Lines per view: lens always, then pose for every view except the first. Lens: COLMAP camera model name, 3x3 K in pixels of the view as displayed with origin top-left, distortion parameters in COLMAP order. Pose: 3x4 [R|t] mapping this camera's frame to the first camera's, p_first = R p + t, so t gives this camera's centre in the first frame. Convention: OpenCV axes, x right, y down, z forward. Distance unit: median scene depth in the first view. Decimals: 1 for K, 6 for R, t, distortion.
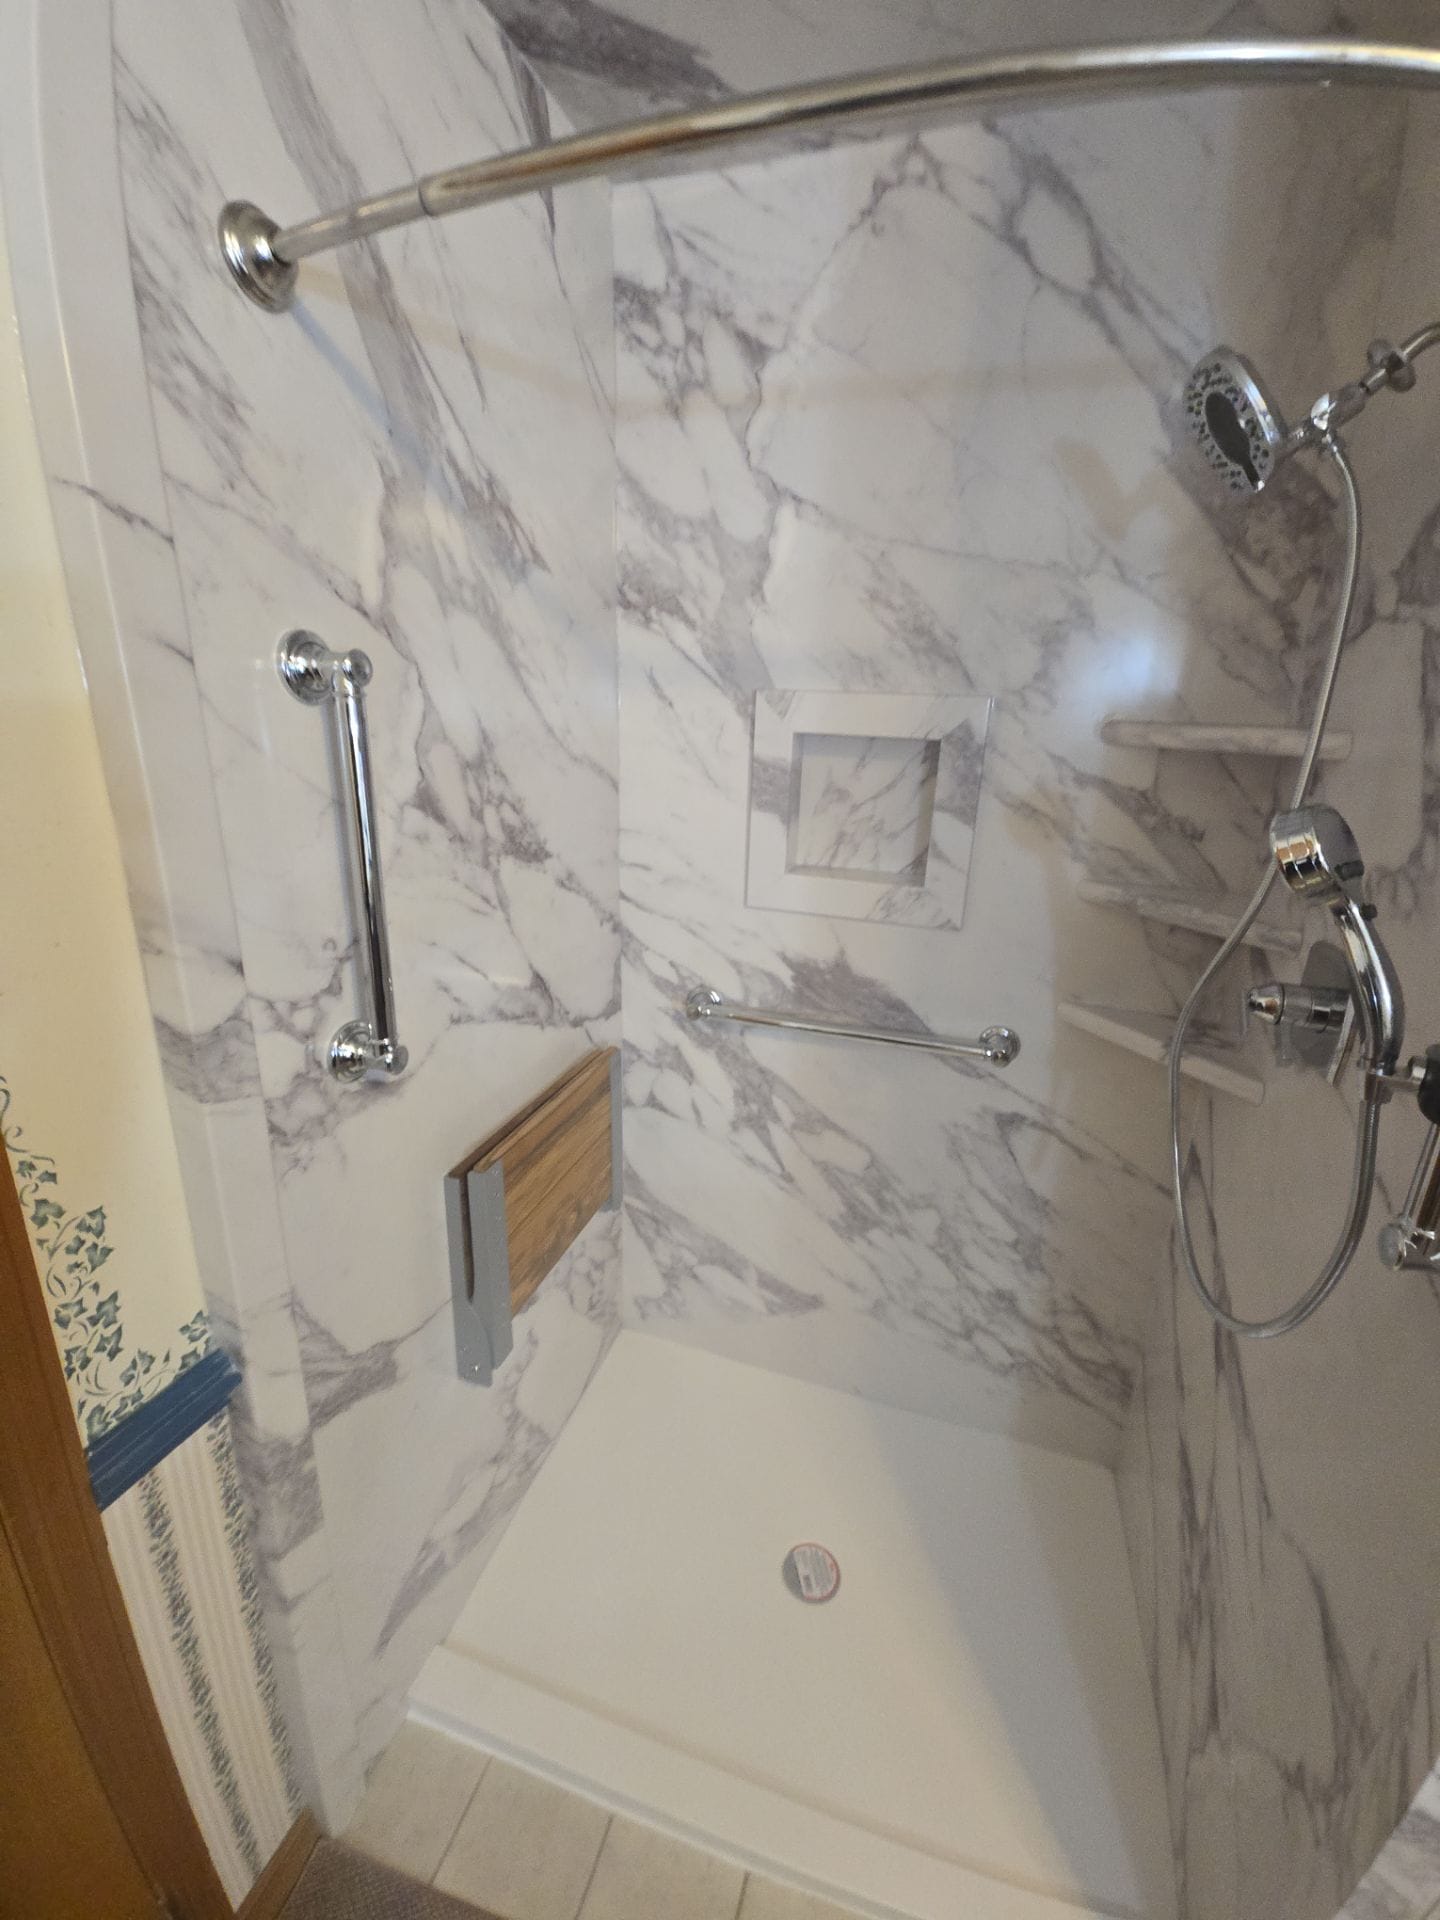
lens RADIAL K [[778.9, 0, 715.6], [0, 778.9, 939.5], [0, 0, 1]] dist [0.007754, -0.003049]
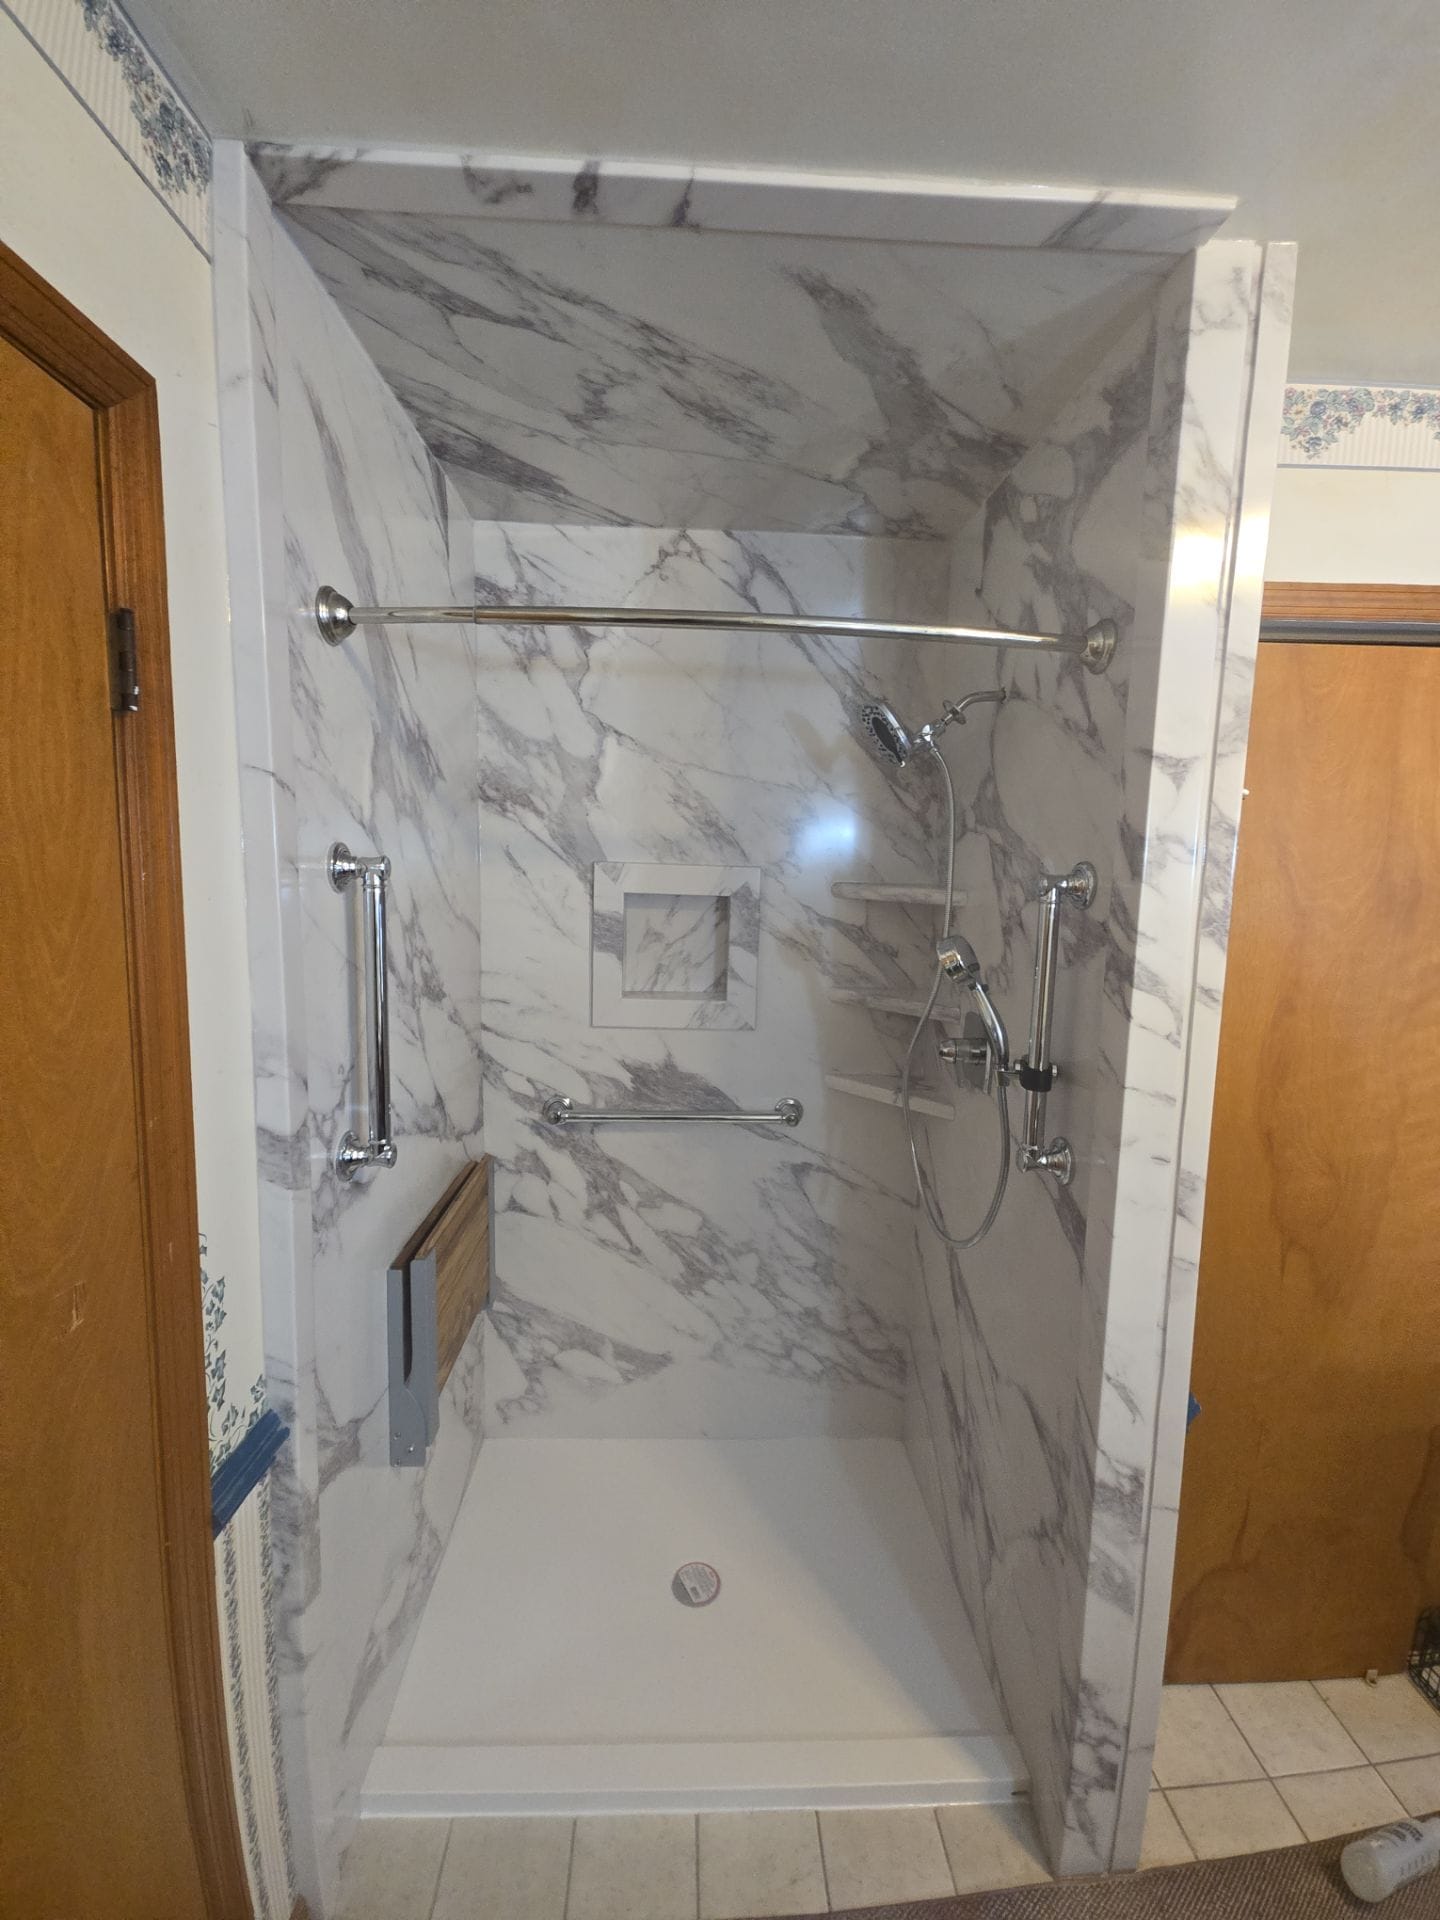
lens RADIAL K [[778.9, 0, 715.6], [0, 778.9, 939.5], [0, 0, 1]] dist [0.007754, -0.003049]
pose [[0.939396, -0.043941, 0.340006, -0.225970], [0.101050, 0.983182, -0.152128, 0.036240], [-0.327603, 0.177266, 0.928037, -0.302489]]
